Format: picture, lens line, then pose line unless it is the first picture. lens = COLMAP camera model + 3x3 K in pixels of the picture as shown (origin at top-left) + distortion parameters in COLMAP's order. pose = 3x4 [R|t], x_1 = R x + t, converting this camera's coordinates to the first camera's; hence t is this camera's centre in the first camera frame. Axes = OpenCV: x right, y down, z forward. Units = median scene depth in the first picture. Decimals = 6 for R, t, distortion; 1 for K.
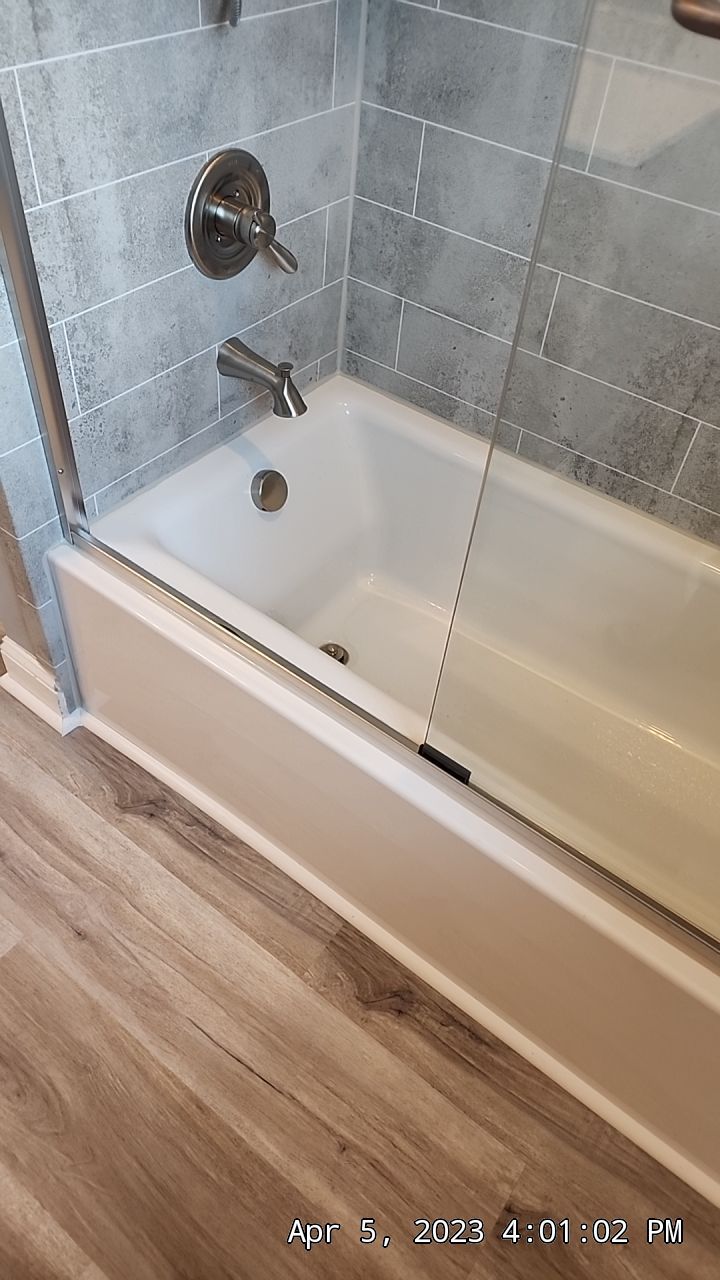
lens RADIAL K [[852.1, 0, 364.3], [0, 852.1, 613.6], [0, 0, 1]] dist [0.086346, -0.082002]
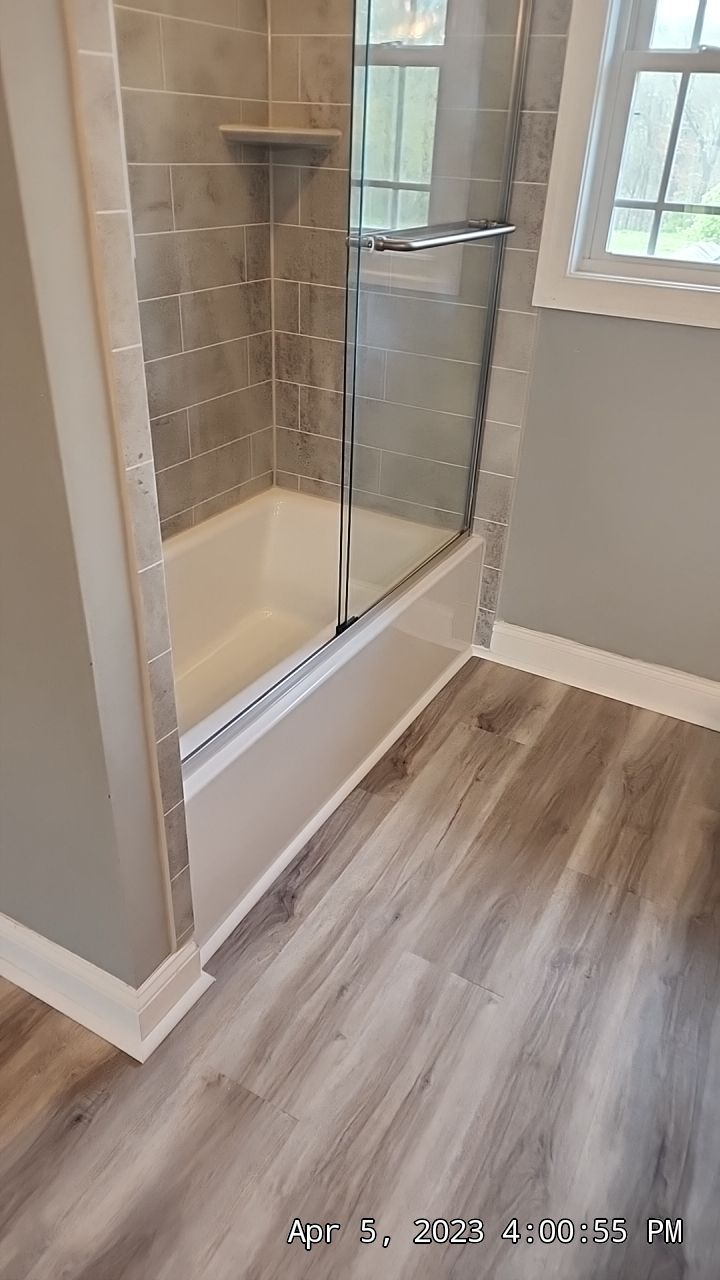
lens RADIAL K [[852.1, 0, 359.9], [0, 852.1, 636.6], [0, 0, 1]] dist [0.086346, -0.082002]
pose [[-0.126710, -0.569655, 0.812058, -0.338846], [0.668460, 0.555810, 0.494203, -0.166309], [-0.732875, 0.605449, 0.310364, 0.107359]]
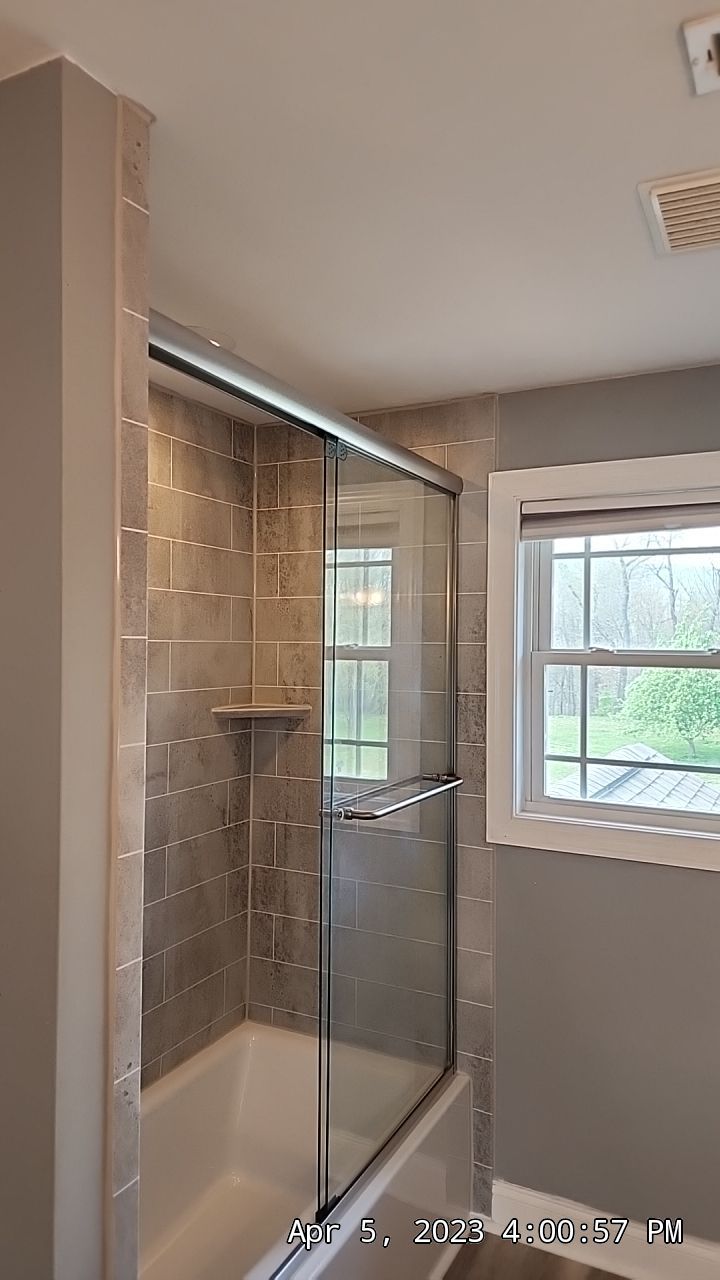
lens RADIAL K [[852.1, 0, 344.6], [0, 852.1, 631.1], [0, 0, 1]] dist [0.086346, -0.082002]
pose [[-0.154484, -0.055586, 0.986430, -0.355808], [0.685443, 0.713025, 0.147525, -0.196589], [-0.711549, 0.698932, -0.072050, 0.085145]]
